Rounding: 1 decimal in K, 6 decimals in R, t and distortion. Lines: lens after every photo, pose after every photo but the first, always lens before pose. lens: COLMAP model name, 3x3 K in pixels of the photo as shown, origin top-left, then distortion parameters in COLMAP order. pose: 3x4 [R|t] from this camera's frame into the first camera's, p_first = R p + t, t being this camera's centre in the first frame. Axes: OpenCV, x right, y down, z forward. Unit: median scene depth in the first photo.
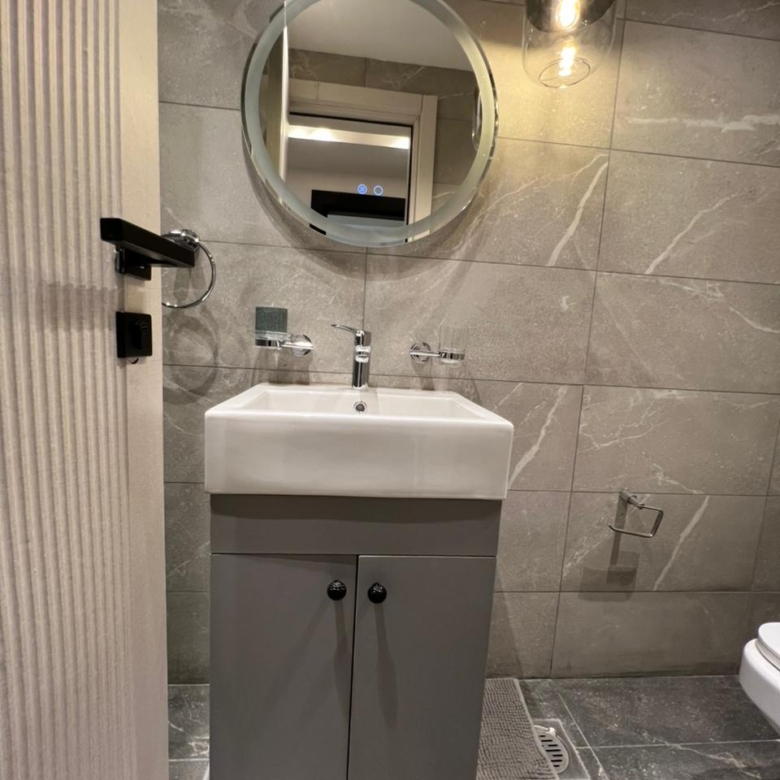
lens RADIAL K [[417.2, 0, 387.5], [0, 417.2, 390.6], [0, 0, 1]] dist [-0.001589, 0.000562]
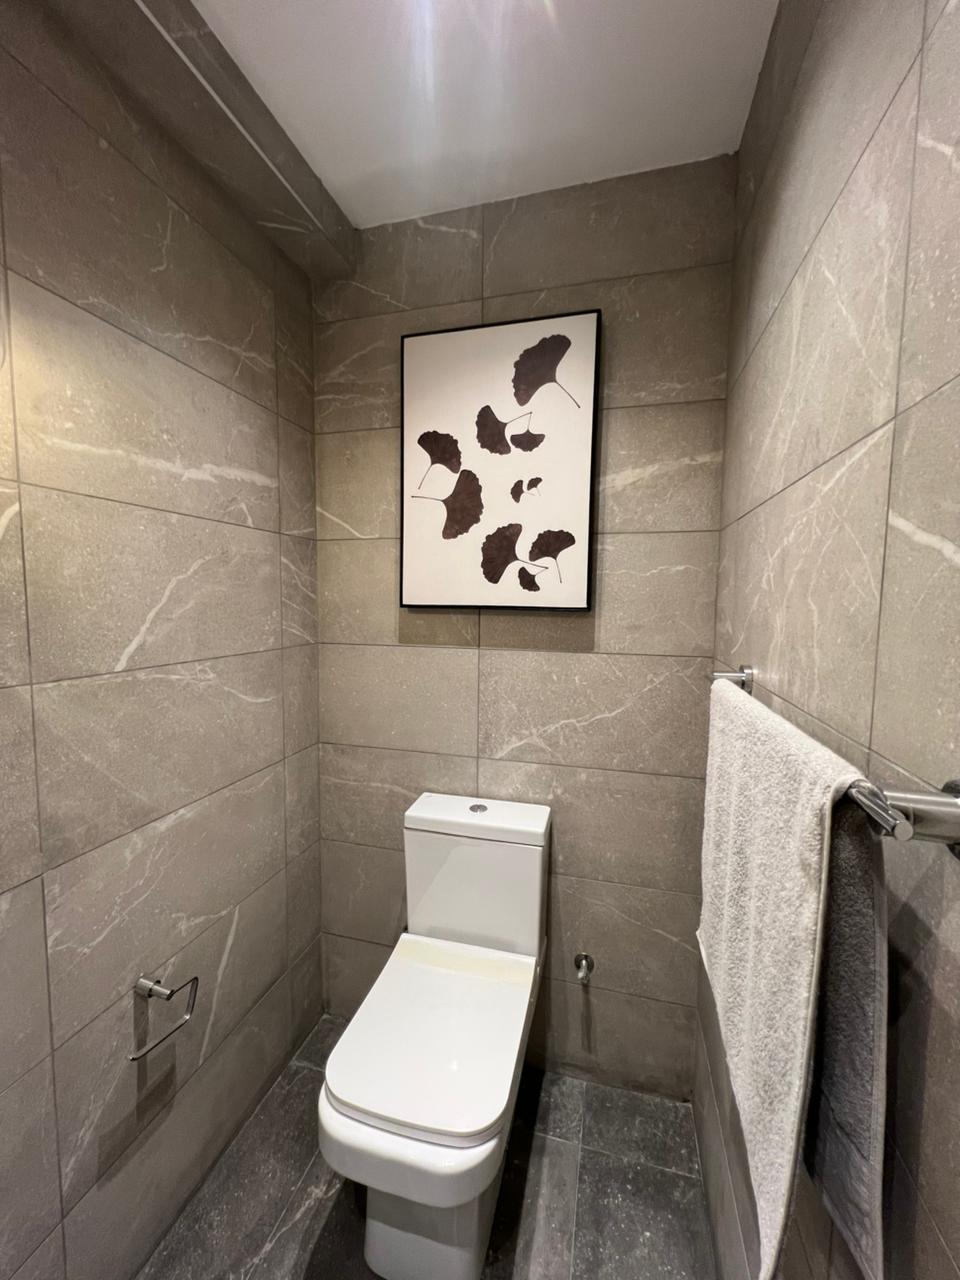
lens RADIAL K [[512.9, 0, 476.8], [0, 512.9, 640.9], [0, 0, 1]] dist [-0.001465, 0.000347]
pose [[0.347949, -0.127085, 0.928860, 0.066241], [0.124305, 0.988276, 0.088649, -0.329668], [-0.929236, 0.084617, 0.359667, 0.168150]]
